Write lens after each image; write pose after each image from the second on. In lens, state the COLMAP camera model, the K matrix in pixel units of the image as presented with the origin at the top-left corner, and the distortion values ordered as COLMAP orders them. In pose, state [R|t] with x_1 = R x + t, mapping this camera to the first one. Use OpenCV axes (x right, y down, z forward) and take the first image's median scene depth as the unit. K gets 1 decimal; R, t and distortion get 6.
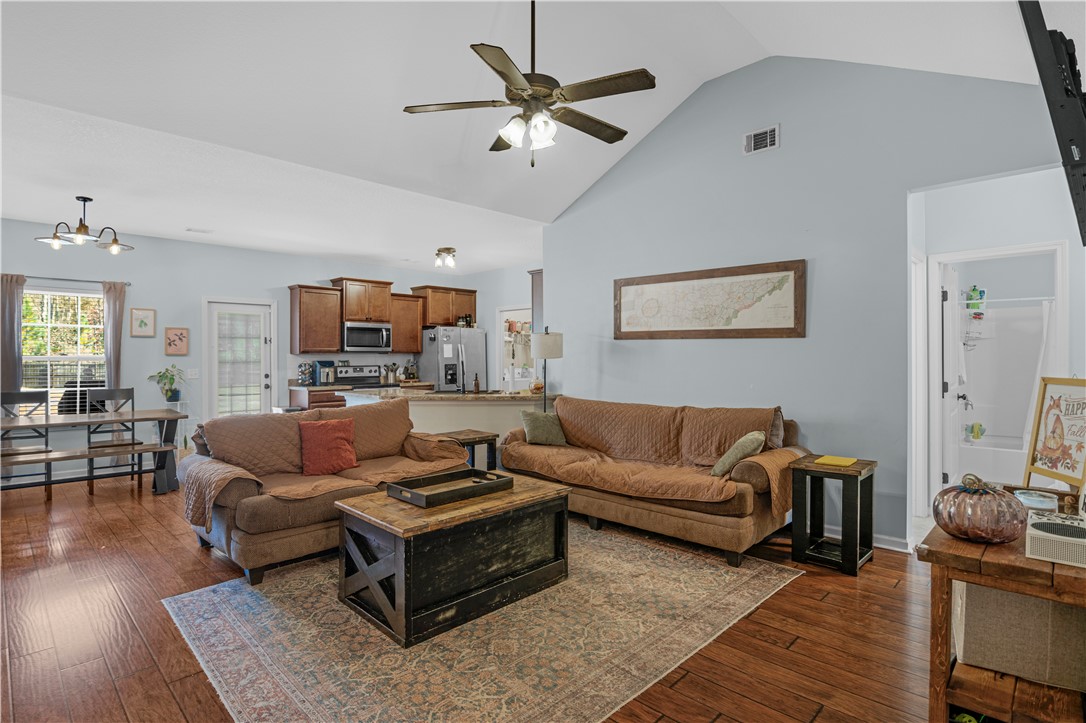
lens RADIAL K [[548.2, 0, 543.0], [0, 548.2, 361.5], [0, 0, 1]] dist [-0.001551, -0.000628]
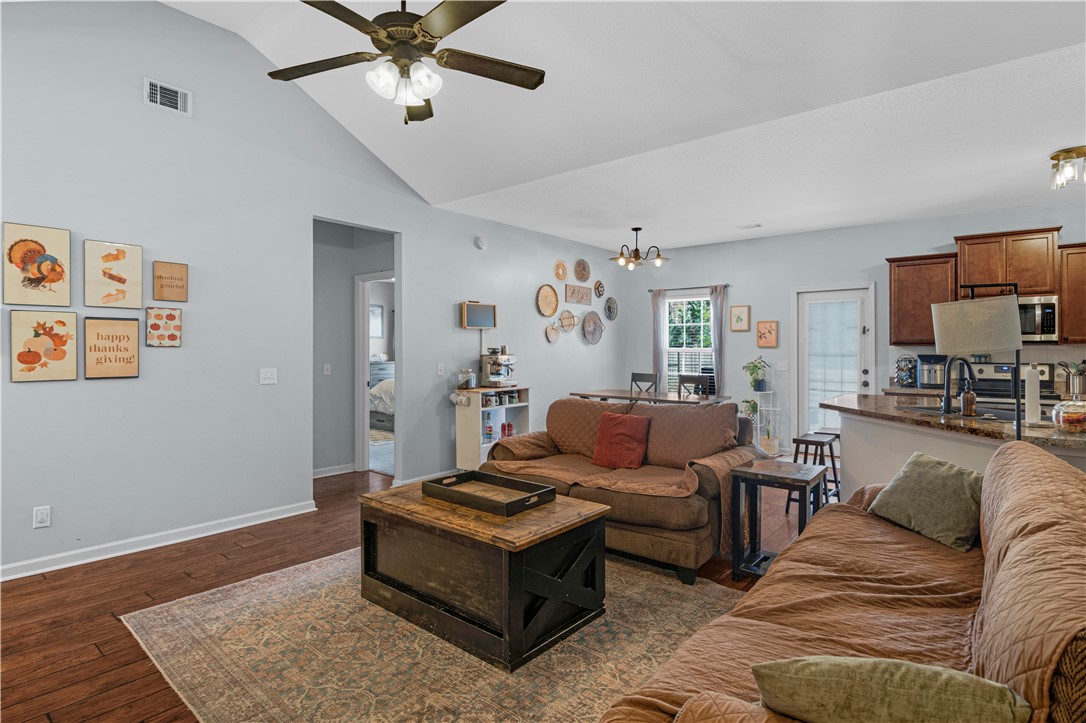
lens RADIAL K [[564.9, 0, 540.7], [0, 564.9, 349.6], [0, 0, 1]] dist [-0.020549, 0.000687]
pose [[0.075890, 0.003211, -0.997111, 0.402958], [-0.011318, 0.999933, 0.002359, -0.004961], [0.997052, 0.011106, 0.075921, 0.530927]]
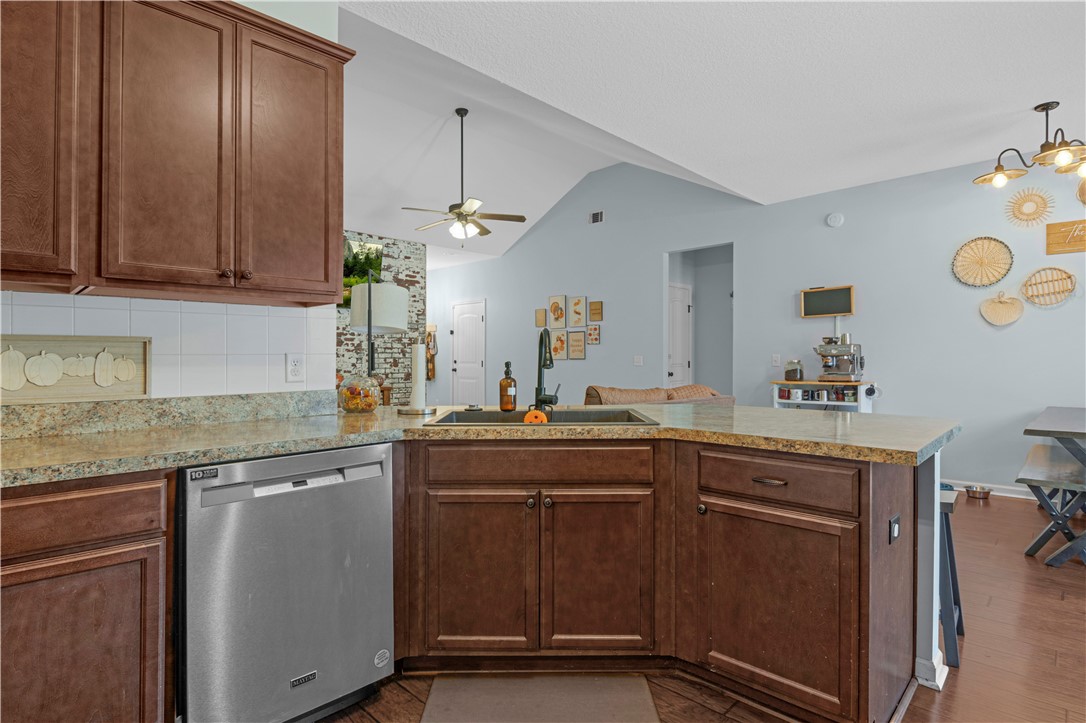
lens RADIAL K [[574.5, 0, 543.0], [0, 574.5, 361.5], [0, 0, 1]] dist [-0.004566, -0.000905]
pose [[-0.999391, 0.009433, 0.033588, -0.160427], [0.009950, 0.999834, 0.015271, 0.015219], [-0.033439, 0.015595, -0.999319, 1.411196]]
